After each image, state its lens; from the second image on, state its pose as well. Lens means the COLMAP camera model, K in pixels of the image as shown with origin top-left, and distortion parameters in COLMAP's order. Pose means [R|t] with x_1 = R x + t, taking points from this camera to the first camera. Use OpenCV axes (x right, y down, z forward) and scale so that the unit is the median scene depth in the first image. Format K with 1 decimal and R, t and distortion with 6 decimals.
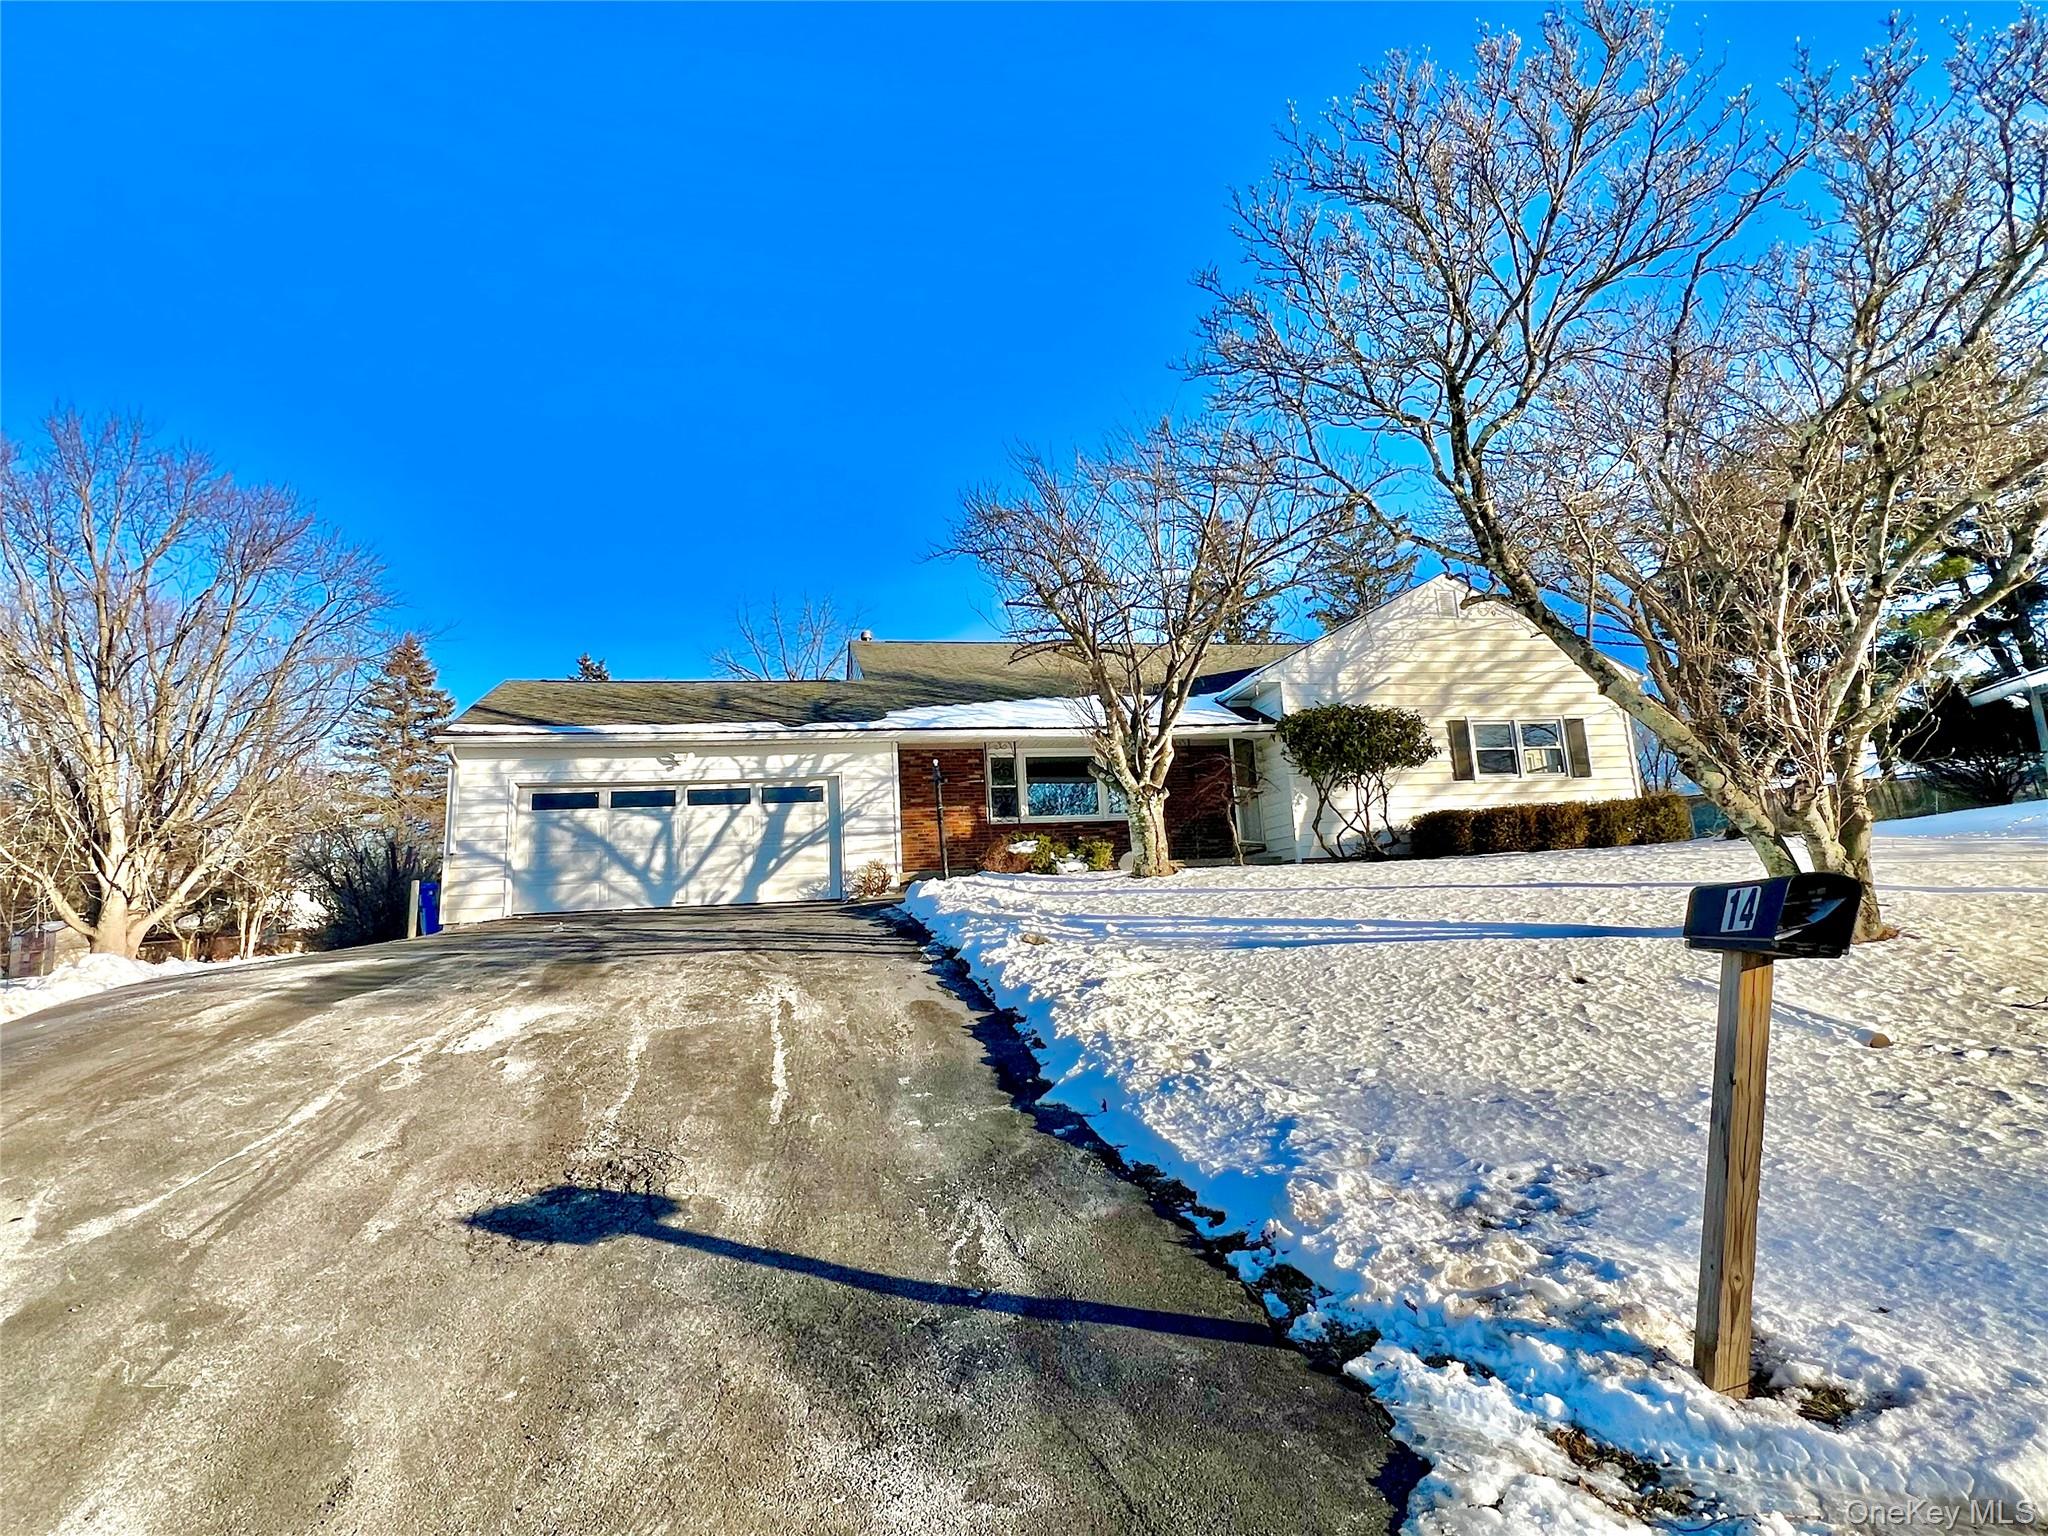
lens RADIAL K [[1072.1, 0, 1024.6], [0, 1072.1, 763.2], [0, 0, 1]] dist [0.002124, -0.004307]
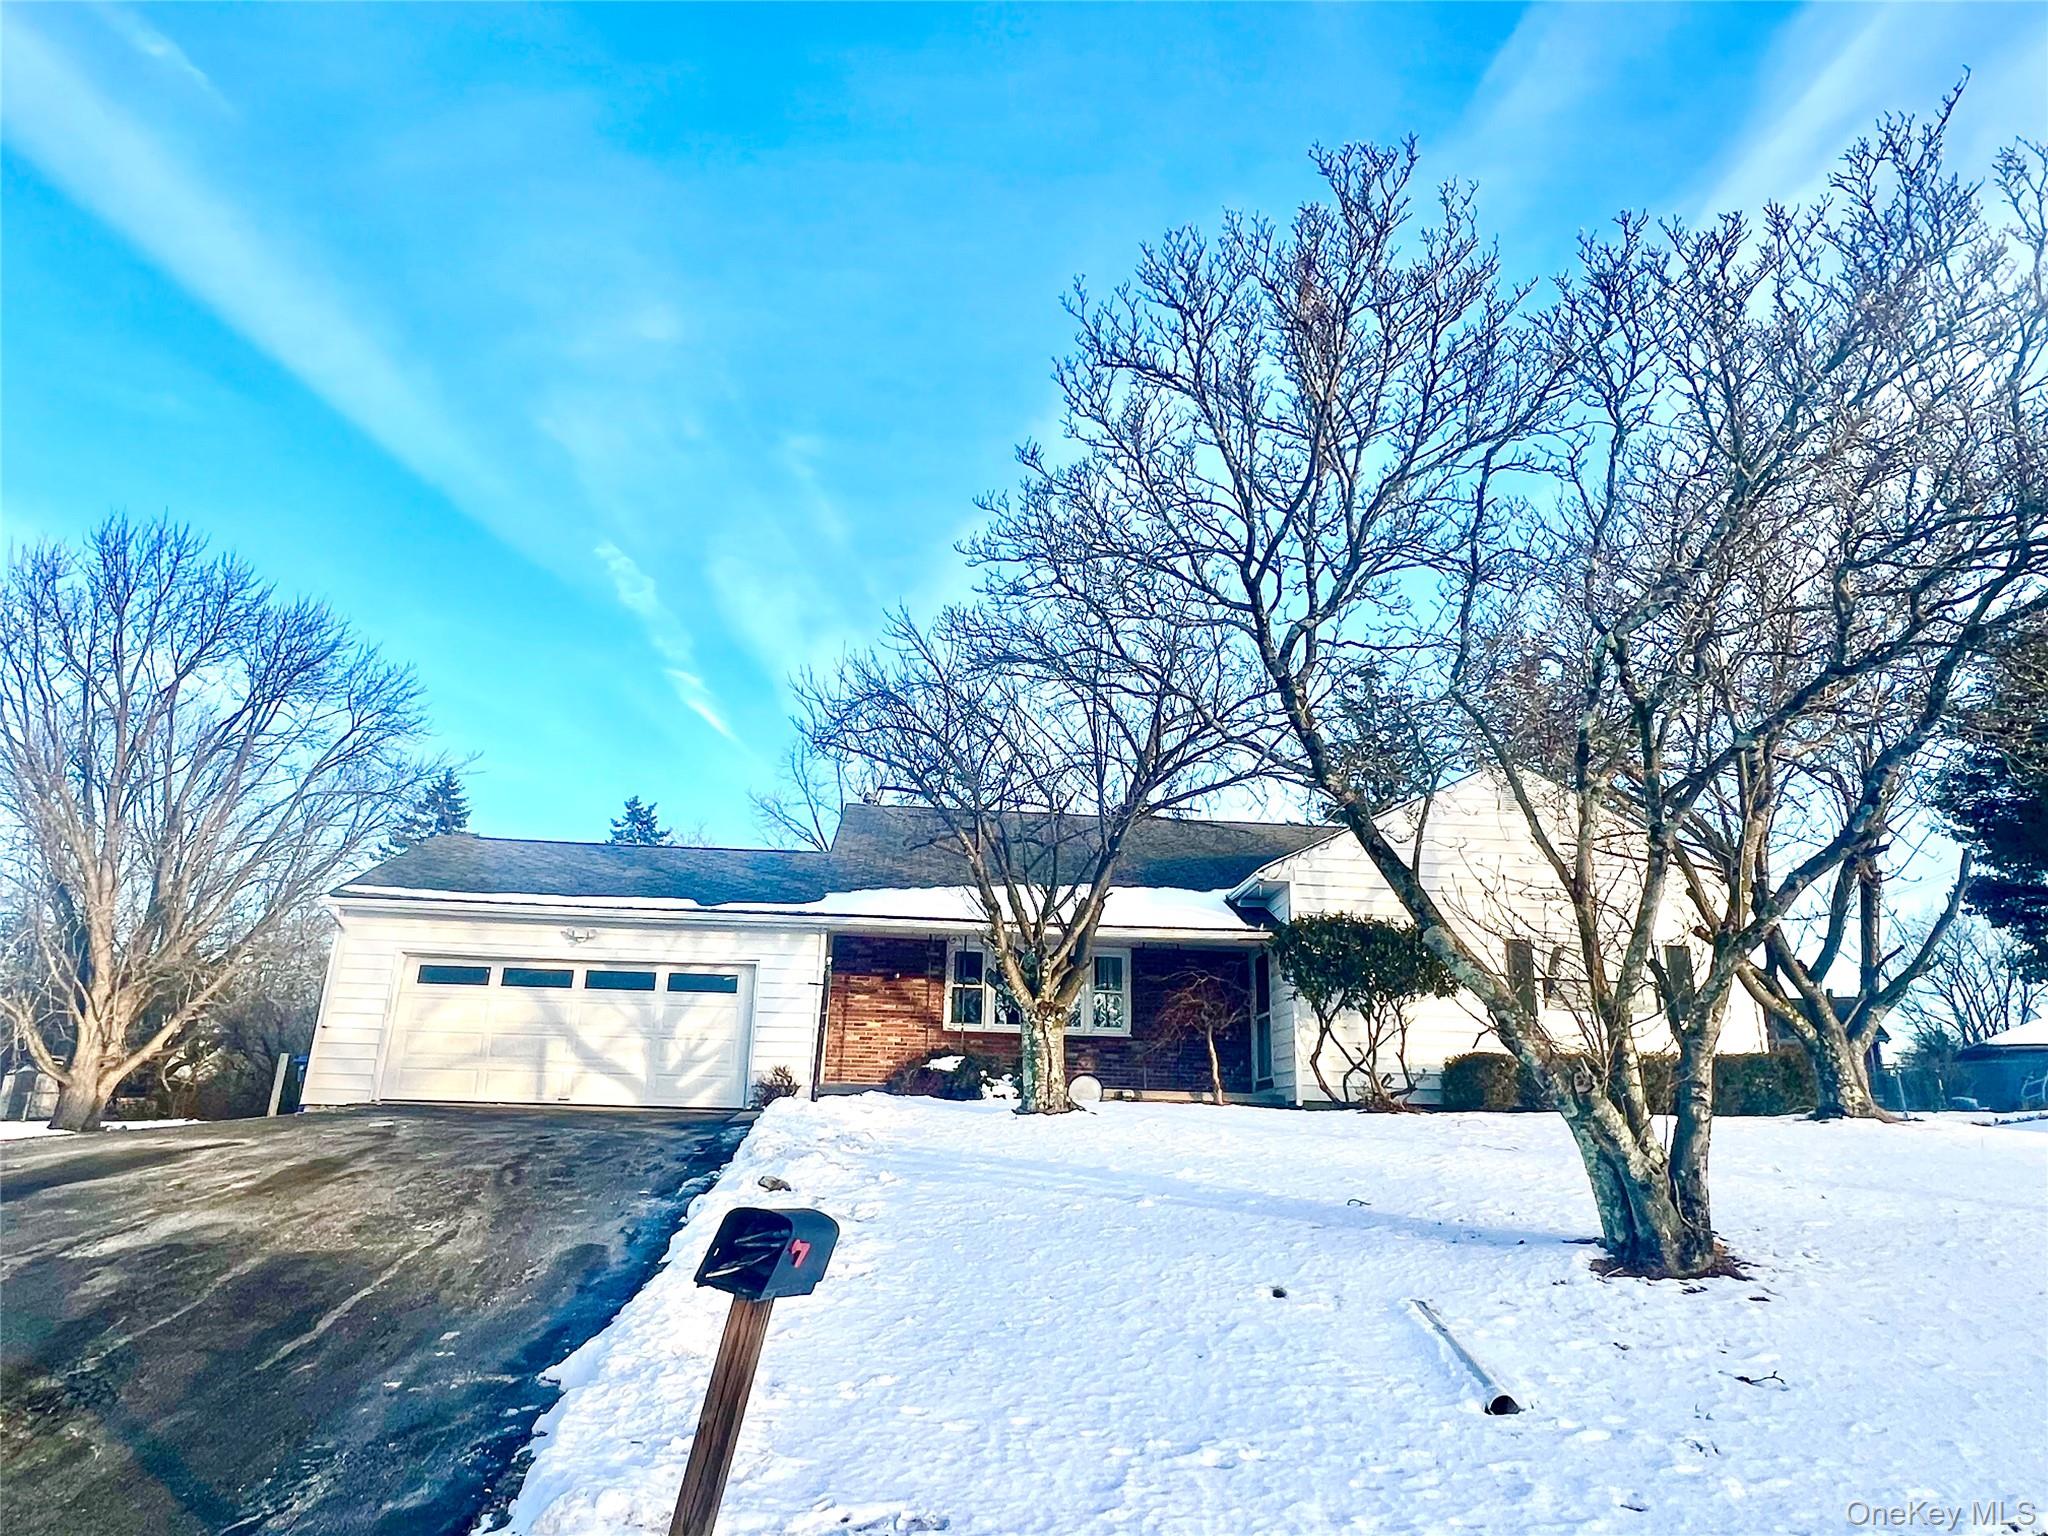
lens RADIAL K [[1295.7, 0, 1018.1], [0, 1295.7, 775.3], [0, 0, 1]] dist [0.000692, 0.000791]
pose [[0.989009, 0.039807, -0.142399, 0.189783], [-0.057218, 0.991081, -0.120348, -0.027107], [0.136338, 0.127173, 0.982466, -0.030144]]
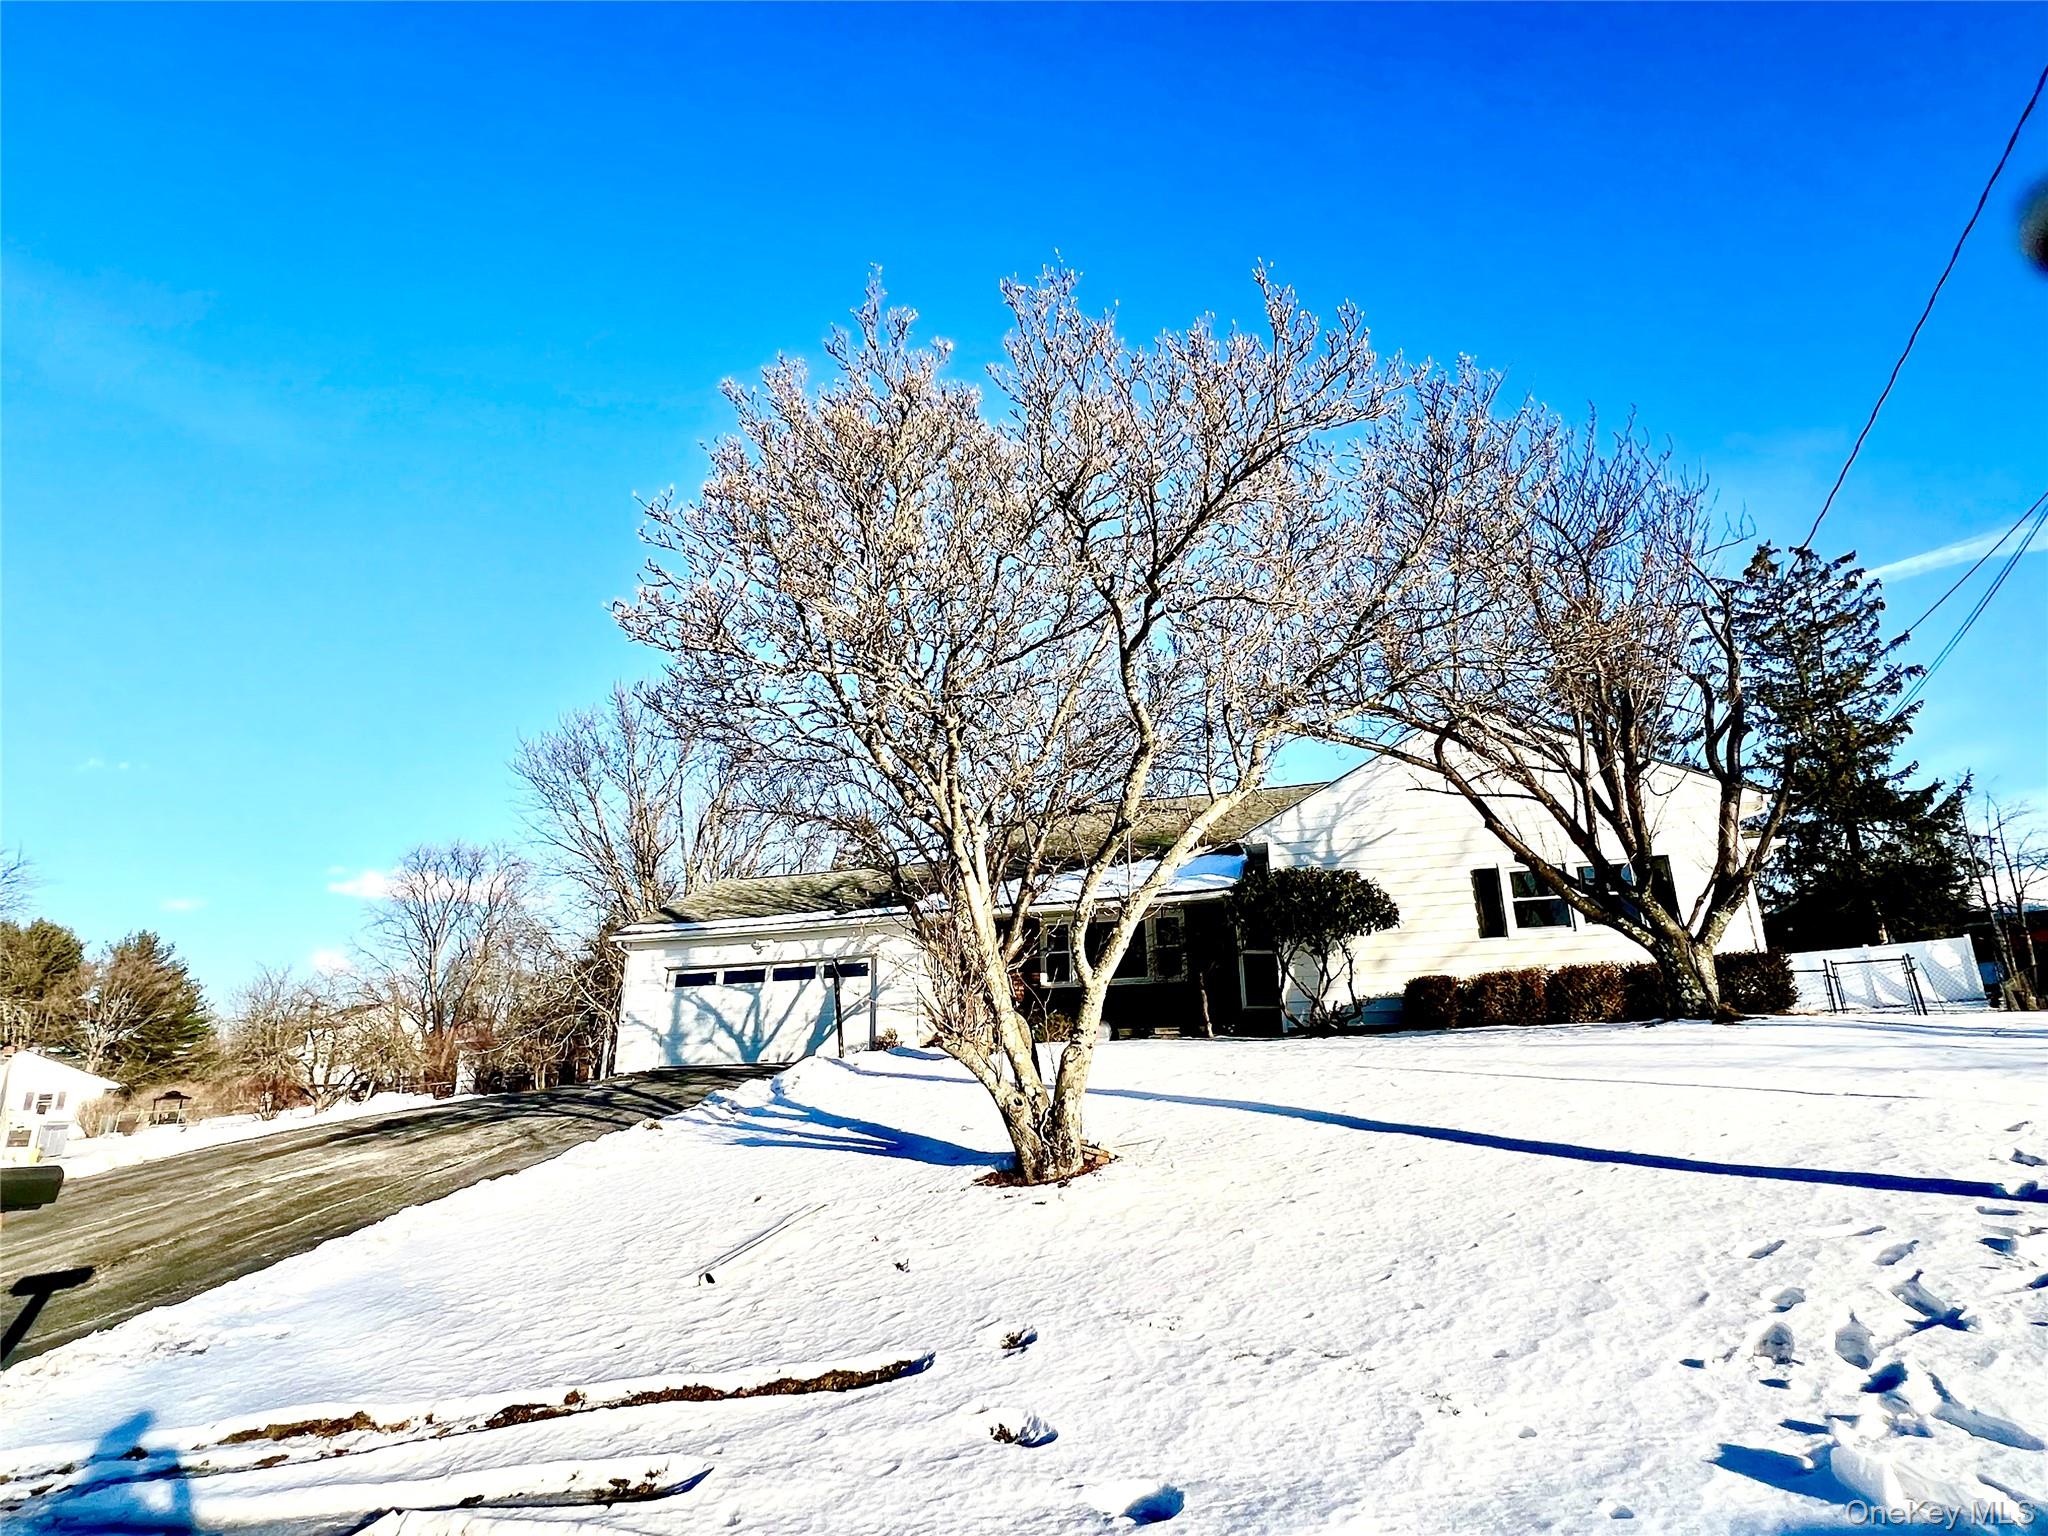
lens RADIAL K [[1072.1, 0, 1017.1], [0, 1072.1, 750.4], [0, 0, 1]] dist [0.002124, -0.004307]
pose [[0.861533, -0.115282, -0.494440, 0.598251], [0.057981, 0.989849, -0.129760, -0.050198], [0.504380, 0.083124, 0.859472, 0.038530]]
